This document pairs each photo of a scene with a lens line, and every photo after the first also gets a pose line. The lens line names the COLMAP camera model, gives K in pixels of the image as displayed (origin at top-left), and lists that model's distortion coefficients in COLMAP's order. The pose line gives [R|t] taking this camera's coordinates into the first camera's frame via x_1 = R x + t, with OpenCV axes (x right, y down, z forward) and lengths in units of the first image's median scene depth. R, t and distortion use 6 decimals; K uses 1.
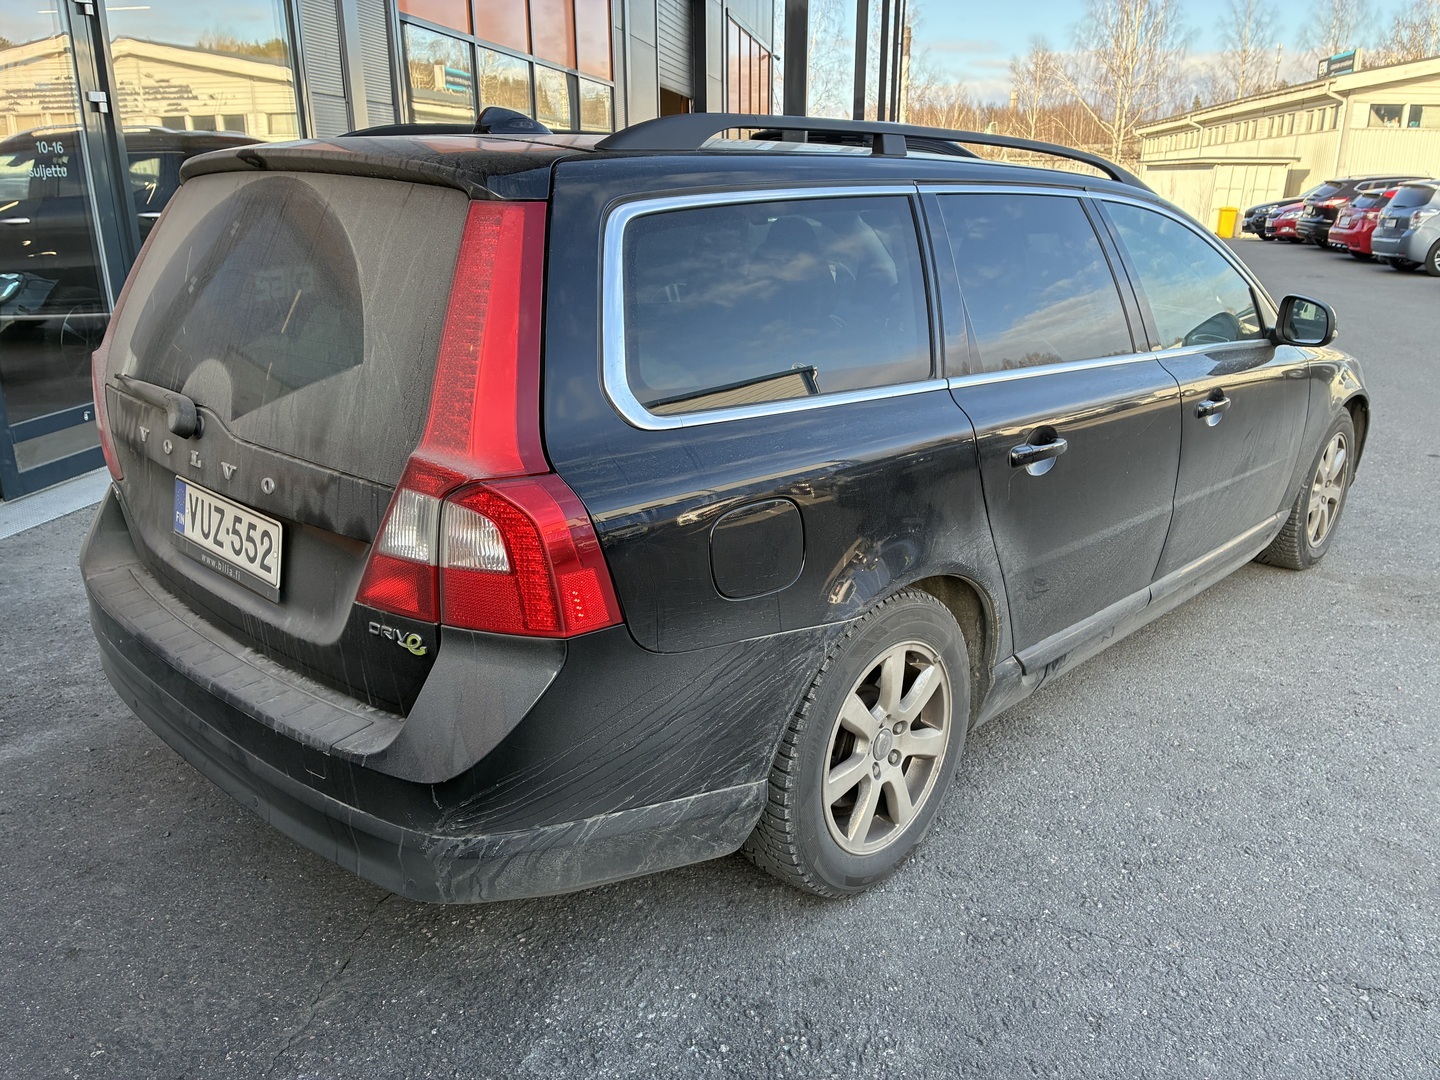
lens RADIAL K [[1076.2, 0, 726.6], [0, 1076.2, 541.0], [0, 0, 1]] dist [0.011802, -0.062119]
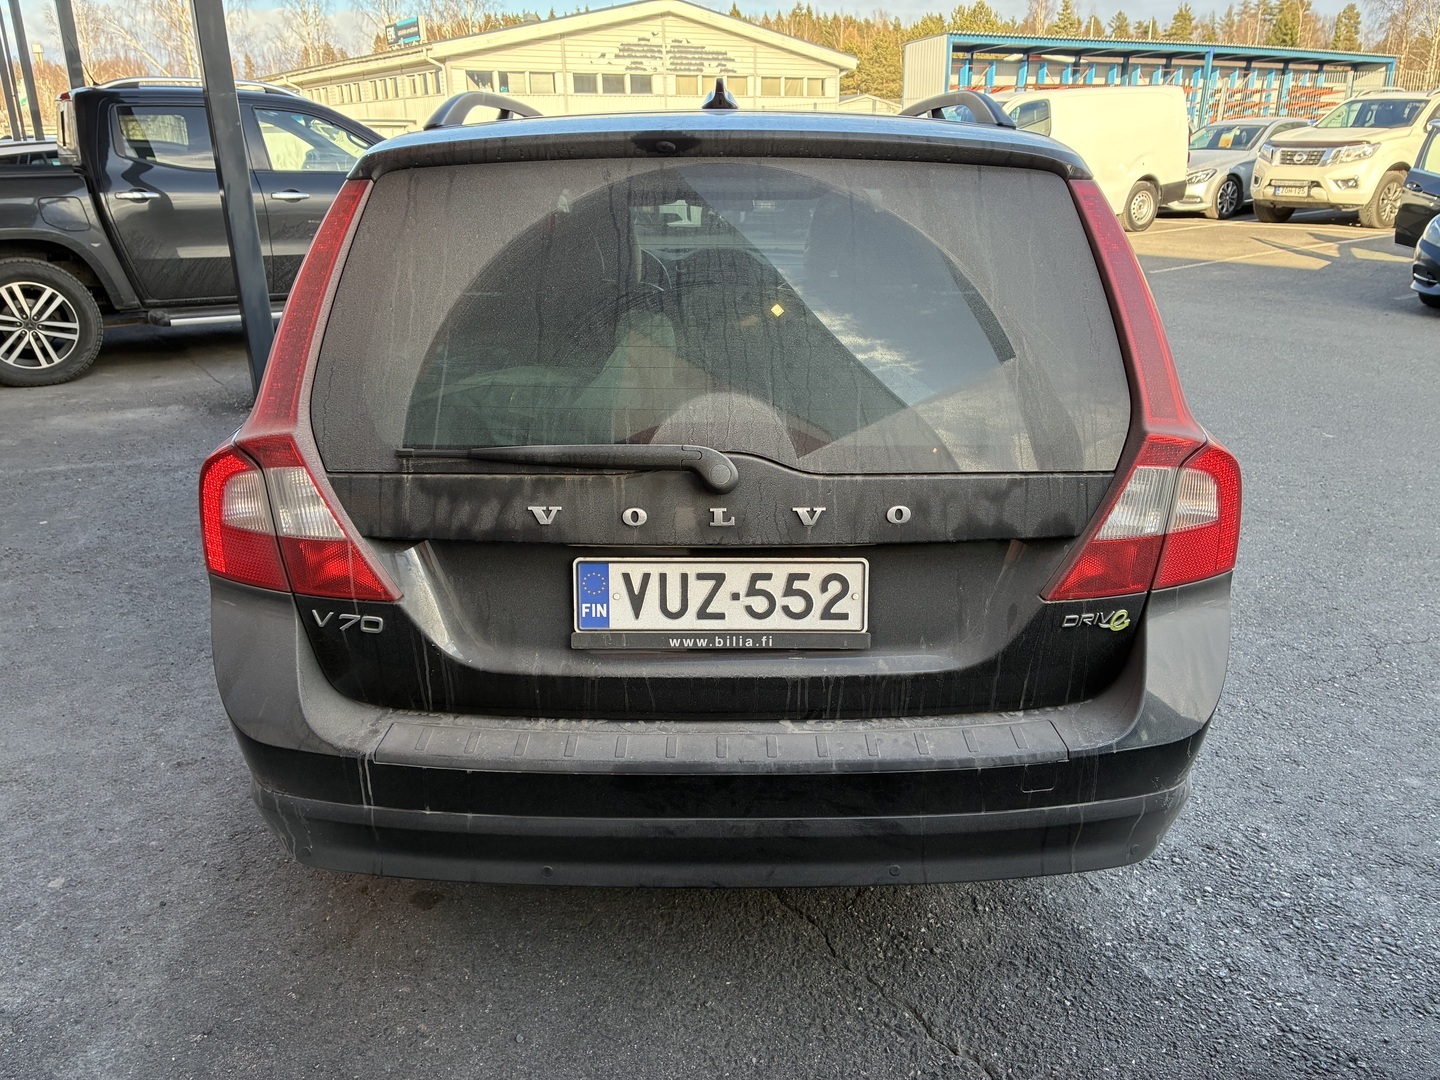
lens RADIAL K [[1076.2, 0, 728.8], [0, 1076.2, 534.8], [0, 0, 1]] dist [0.011802, -0.062119]
pose [[0.717006, -0.236688, 0.655654, -0.989726], [0.219282, 0.969423, 0.110156, -0.145370], [-0.661679, 0.064790, 0.746983, 0.385665]]
